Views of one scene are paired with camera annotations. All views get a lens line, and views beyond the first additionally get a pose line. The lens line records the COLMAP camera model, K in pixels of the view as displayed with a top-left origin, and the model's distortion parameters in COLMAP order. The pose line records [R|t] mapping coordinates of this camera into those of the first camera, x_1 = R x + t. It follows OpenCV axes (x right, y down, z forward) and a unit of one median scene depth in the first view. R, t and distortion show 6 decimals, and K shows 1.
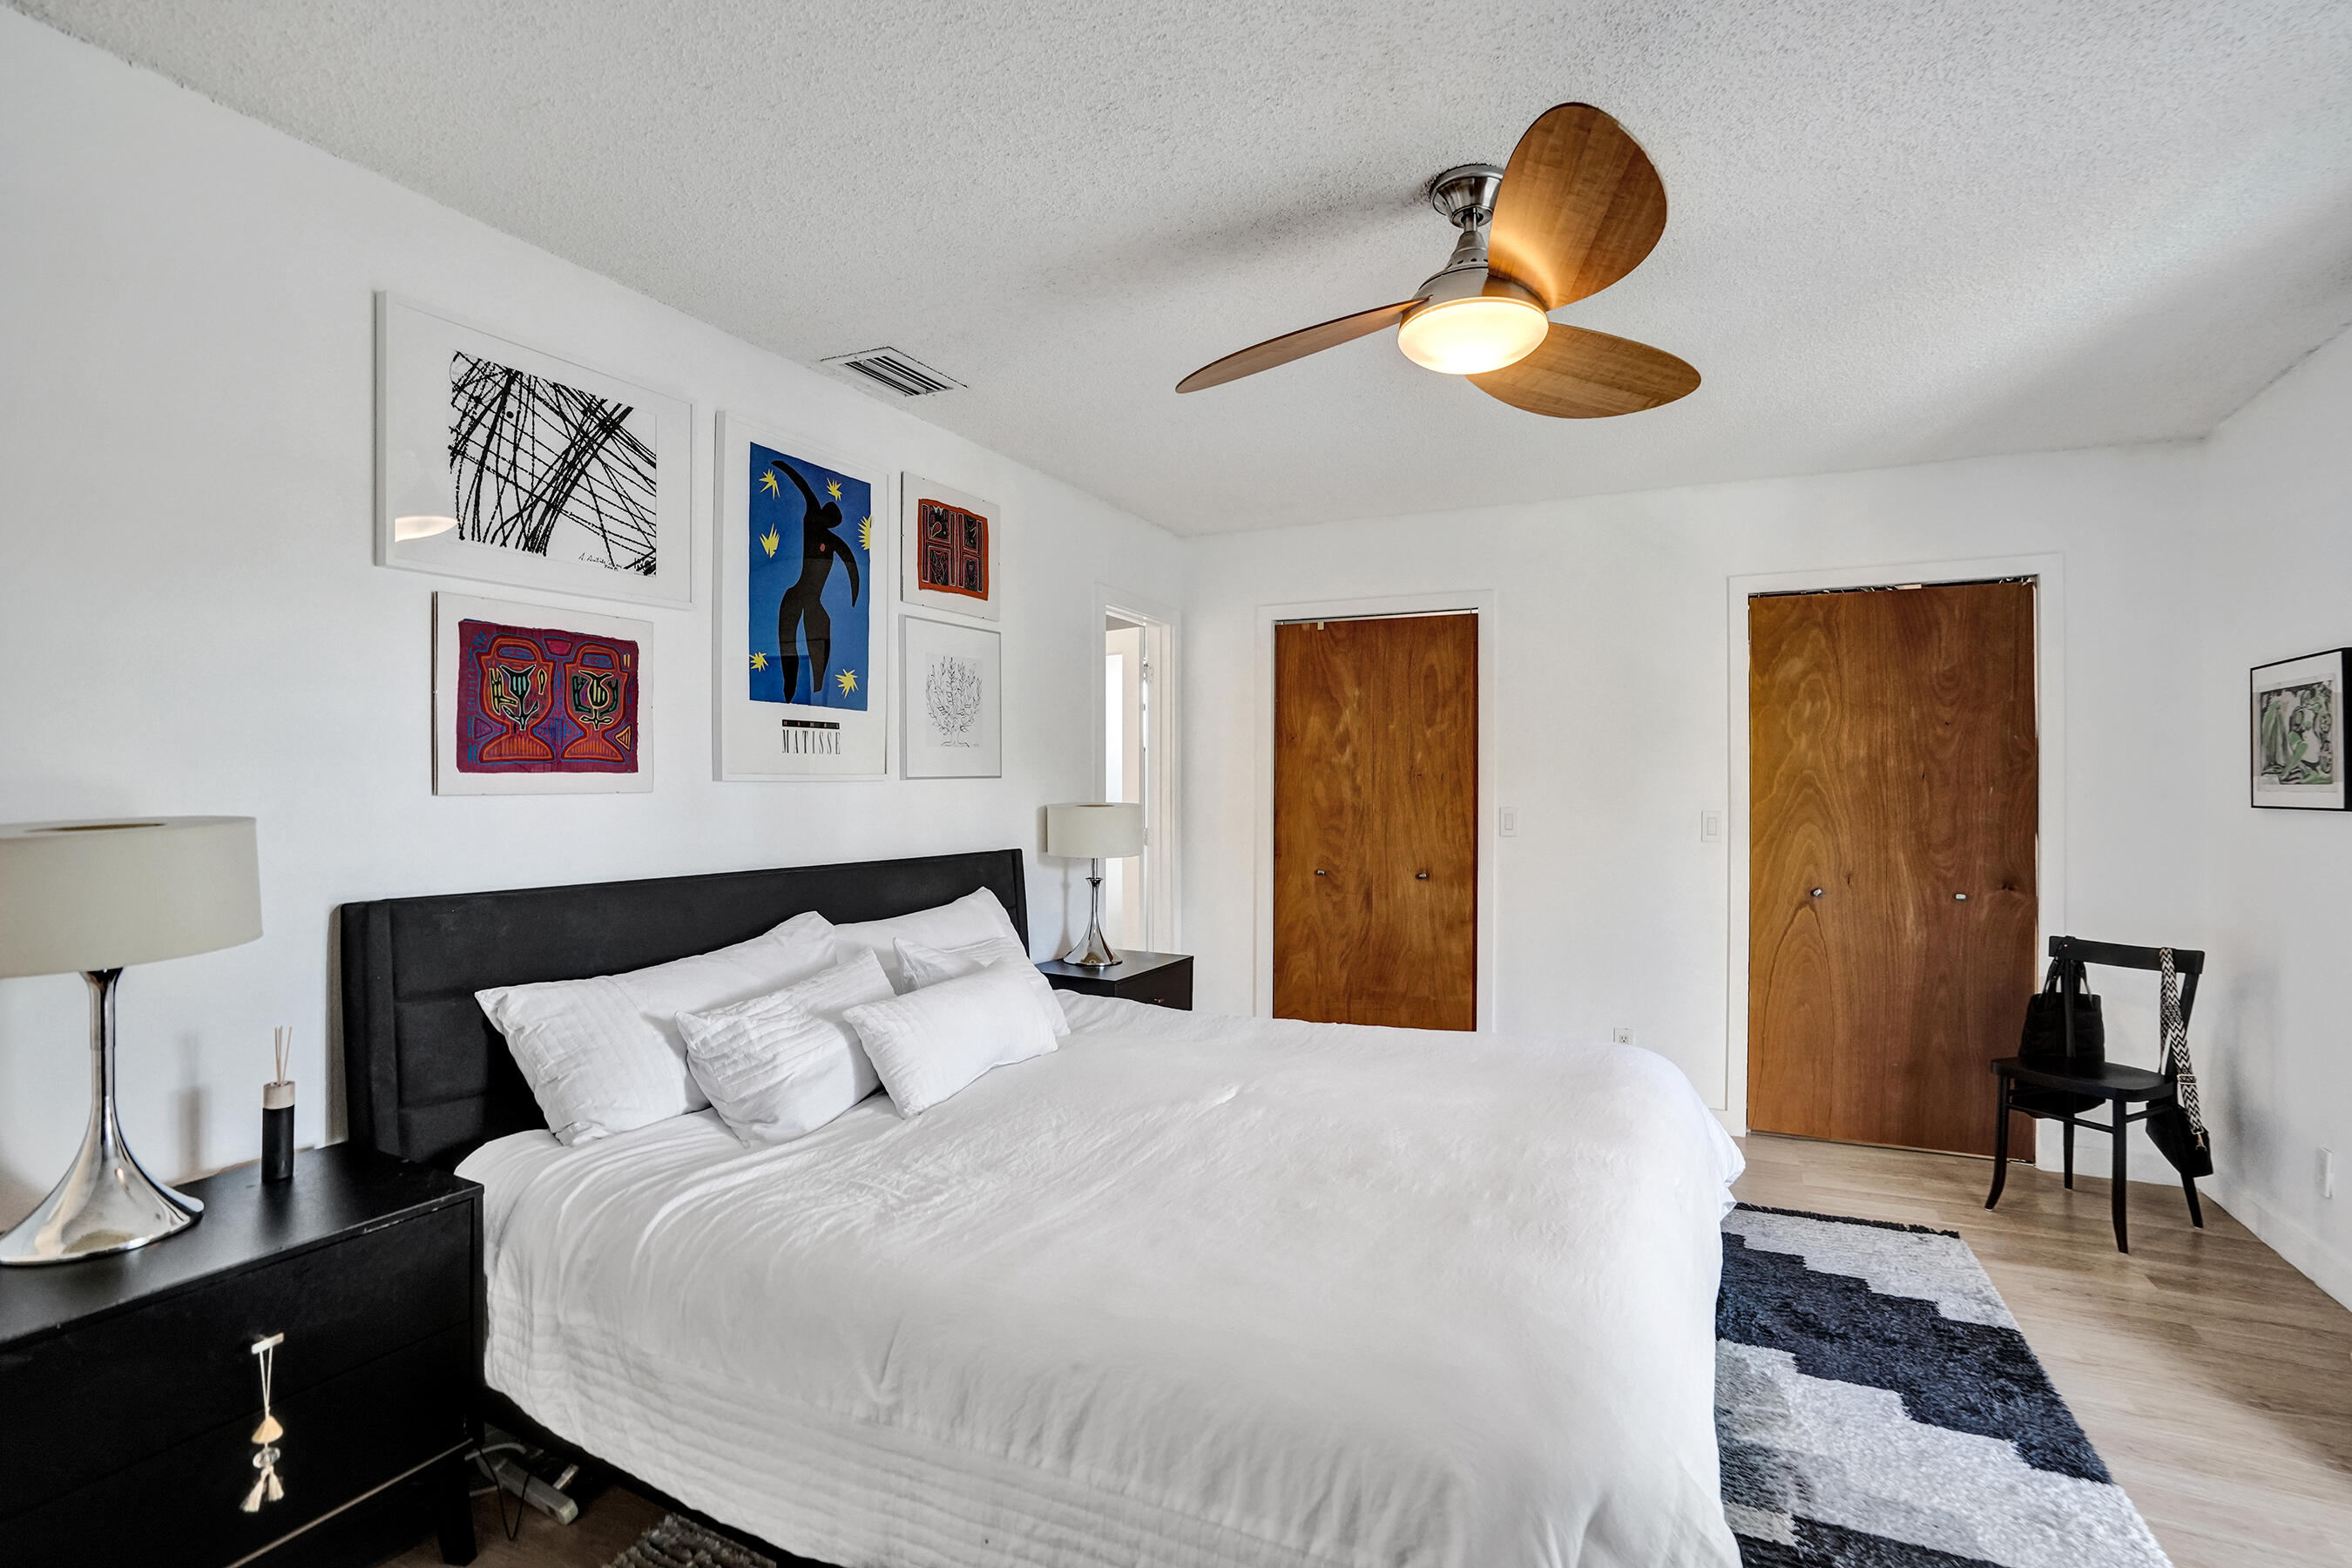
lens RADIAL K [[1142.4, 0, 1171.4], [0, 1142.4, 782.3], [0, 0, 1]] dist [-0.001773, -0.000122]
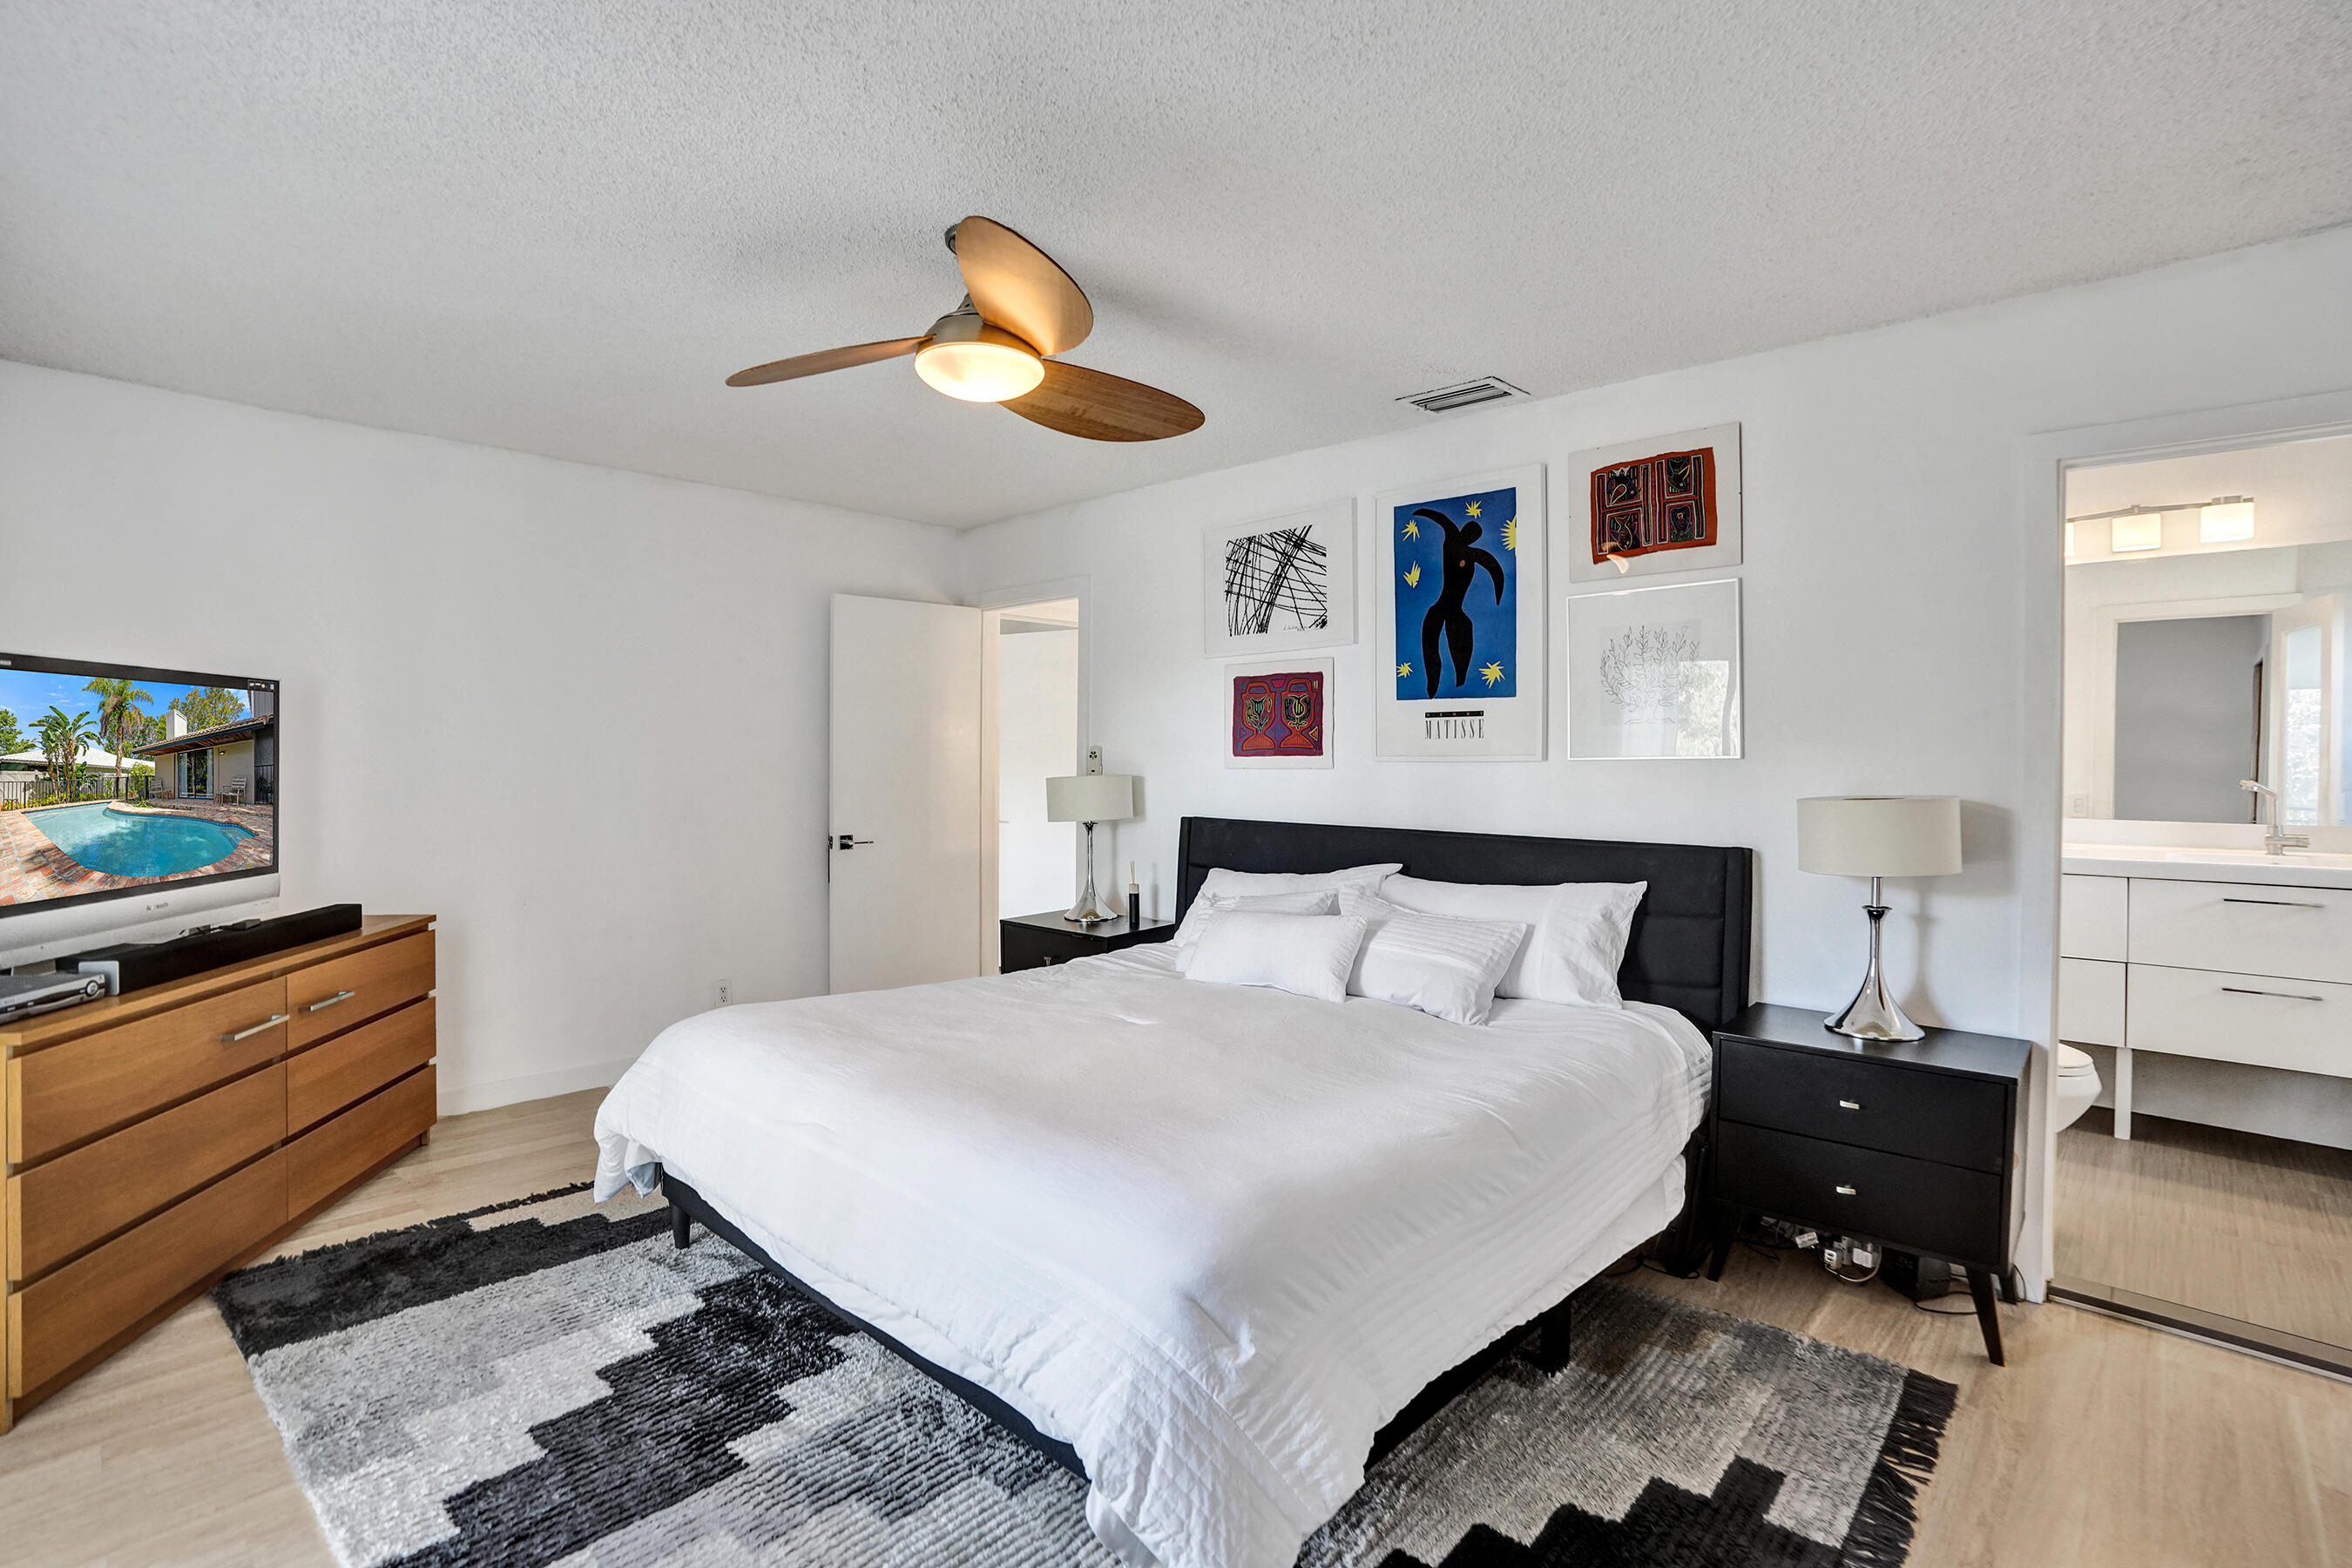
lens RADIAL K [[1142.4, 0, 1172.3], [0, 1142.4, 776.9], [0, 0, 1]] dist [-0.001773, -0.000122]
pose [[-0.286773, 0.014130, -0.957894, 0.987506], [-0.003533, 0.999869, 0.015807, -0.002817], [0.957992, 0.007917, -0.286685, 1.134974]]
